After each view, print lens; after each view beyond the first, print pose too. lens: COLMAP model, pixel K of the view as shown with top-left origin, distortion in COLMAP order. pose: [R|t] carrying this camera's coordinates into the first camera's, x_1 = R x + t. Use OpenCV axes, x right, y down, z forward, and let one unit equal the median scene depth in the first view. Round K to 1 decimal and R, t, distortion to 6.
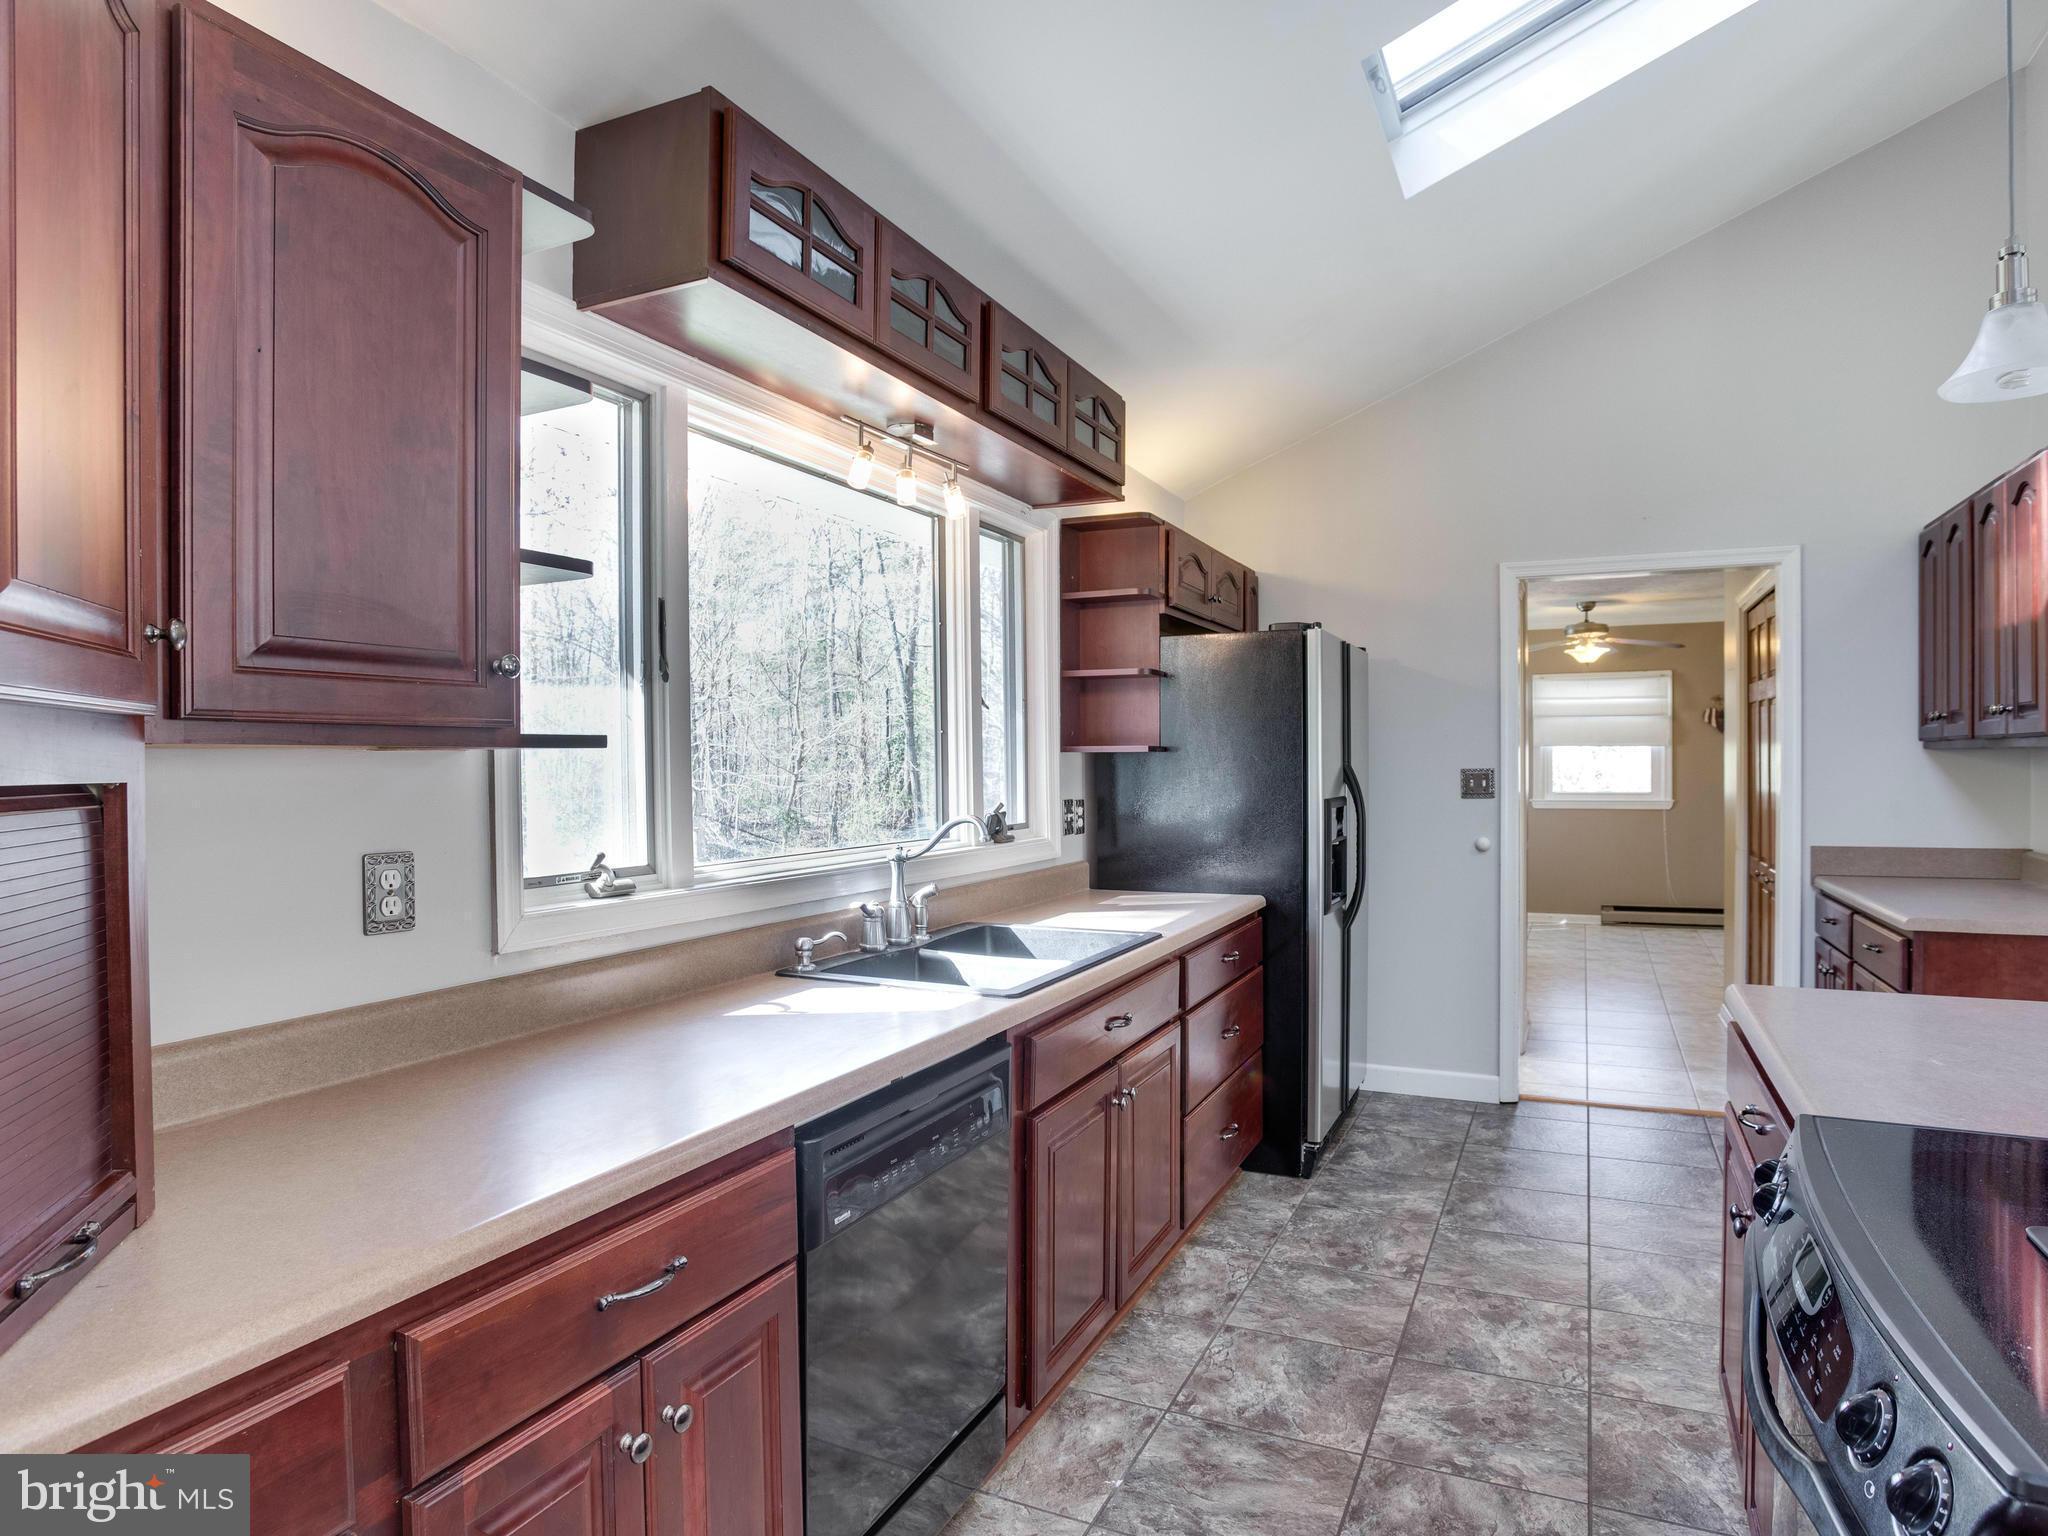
lens RADIAL K [[1155.9, 0, 1069.2], [0, 1155.9, 784.5], [0, 0, 1]] dist [-0.034671, 0.007274]
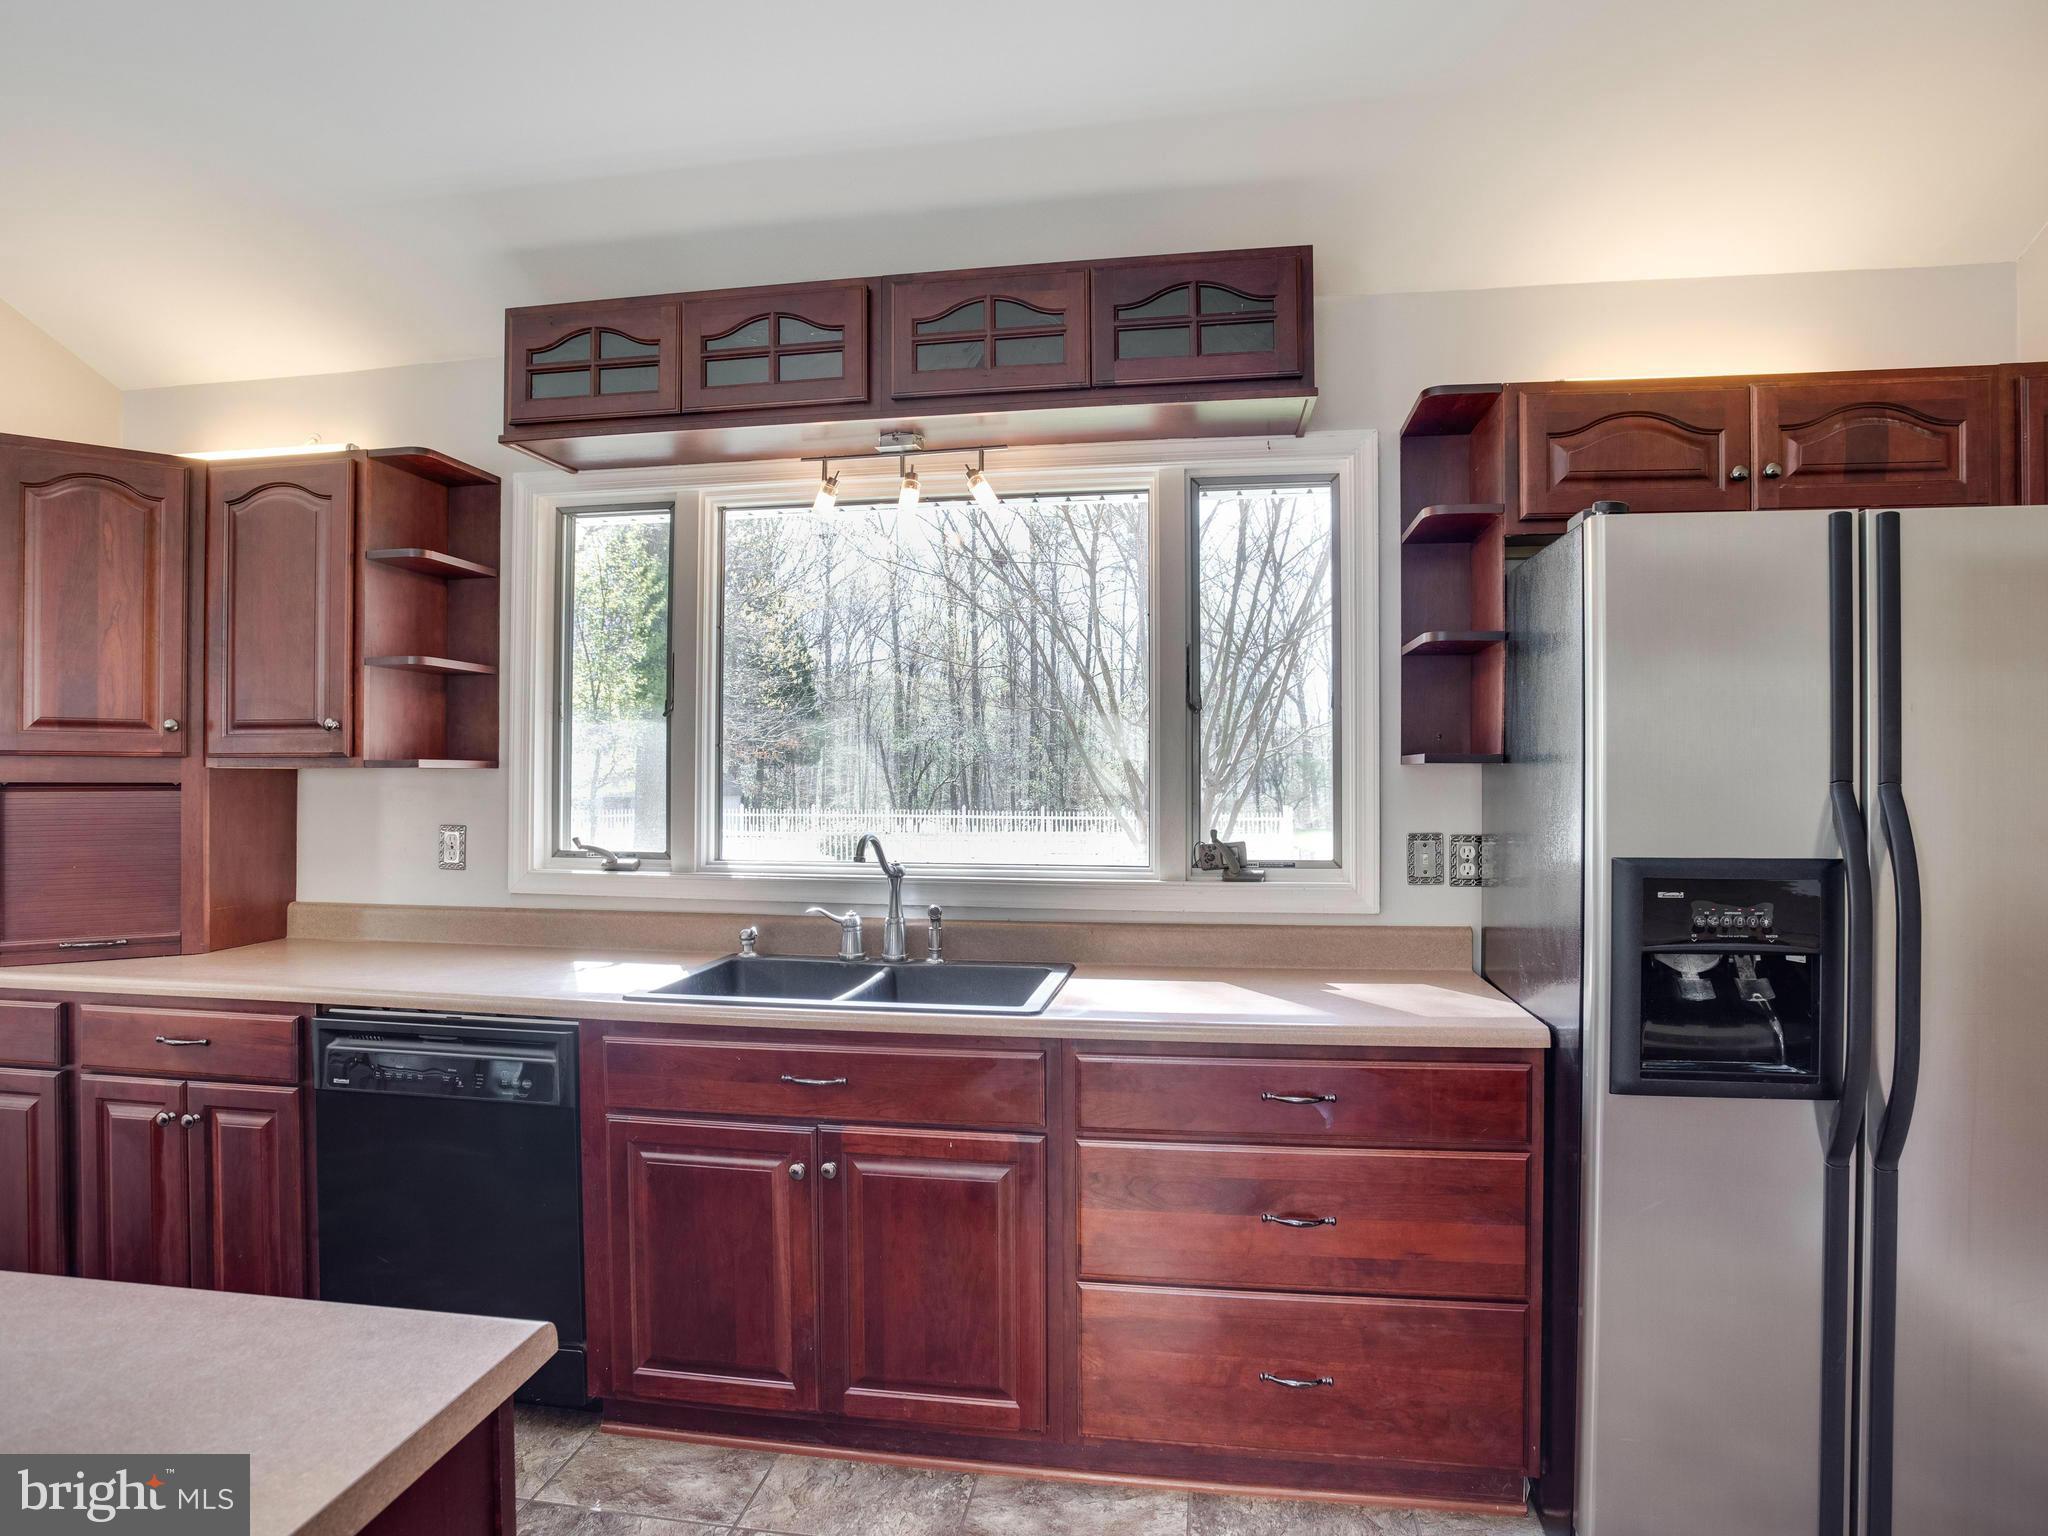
lens RADIAL K [[1155.9, 0, 1023.0], [0, 1155.9, 781.2], [0, 0, 1]] dist [-0.034671, 0.007274]
pose [[0.253429, 0.008024, -0.967321, 0.932423], [-0.015850, 0.999866, 0.004142, -0.023681], [0.967224, 0.014282, 0.253522, 0.946508]]
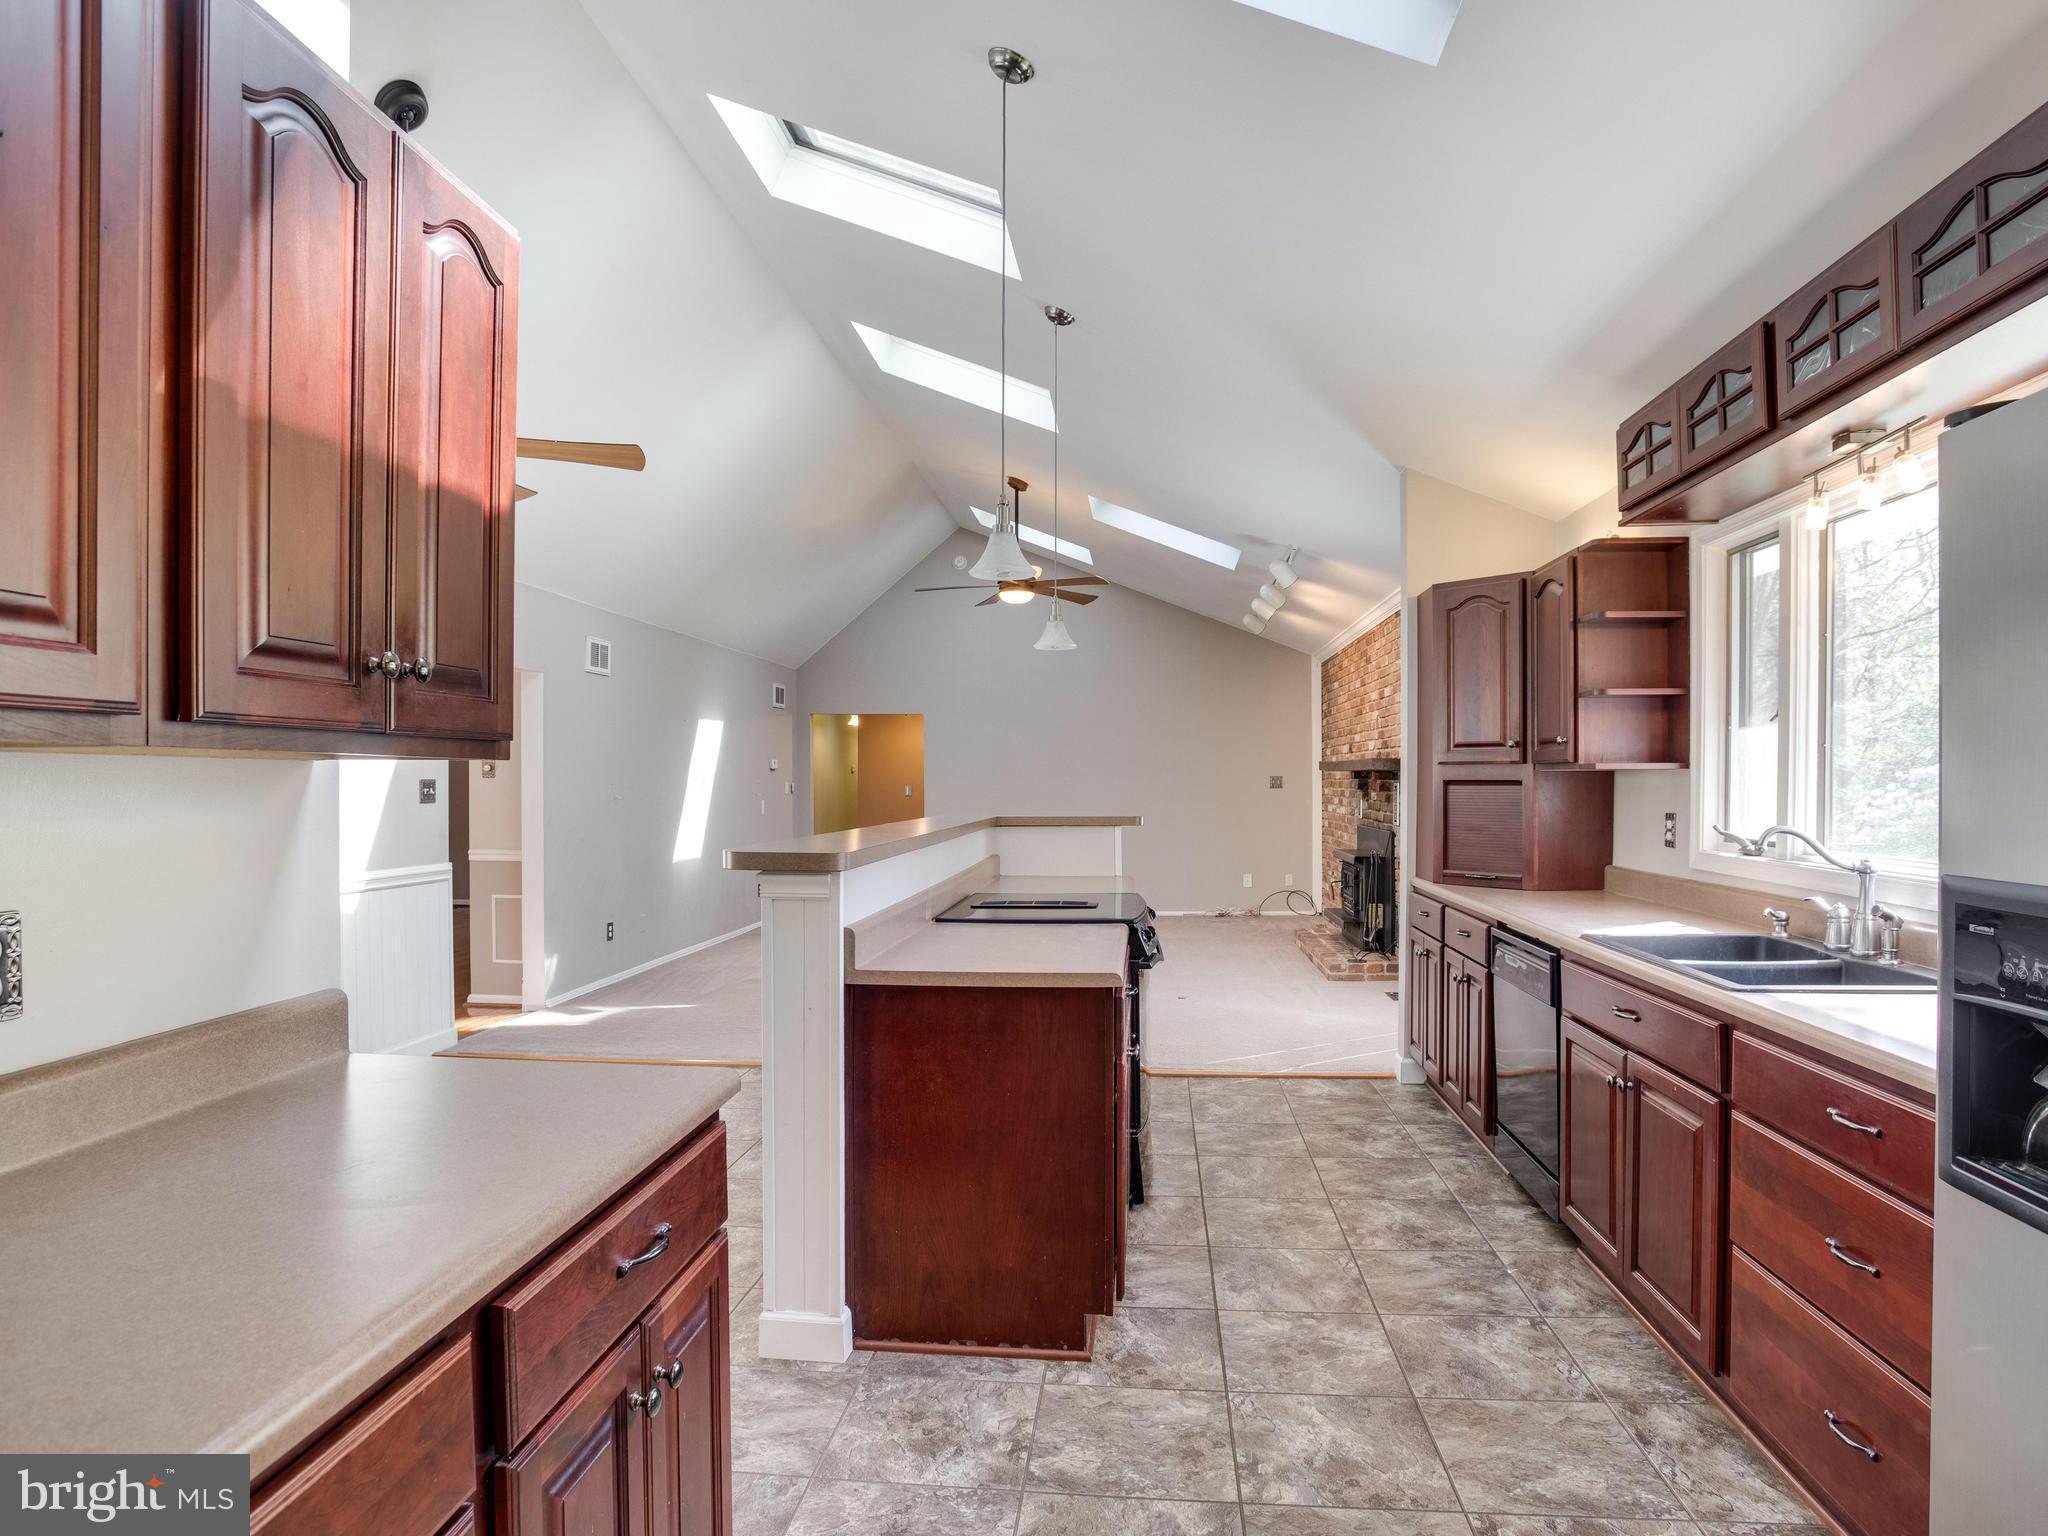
lens RADIAL K [[1155.9, 0, 1025.6], [0, 1155.9, 771.2], [0, 0, 1]] dist [-0.034671, 0.007274]
pose [[-0.950753, 0.006200, -0.309886, 0.930045], [0.003978, 0.999962, 0.007803, -0.035593], [0.309923, 0.006186, -0.950742, 1.888503]]
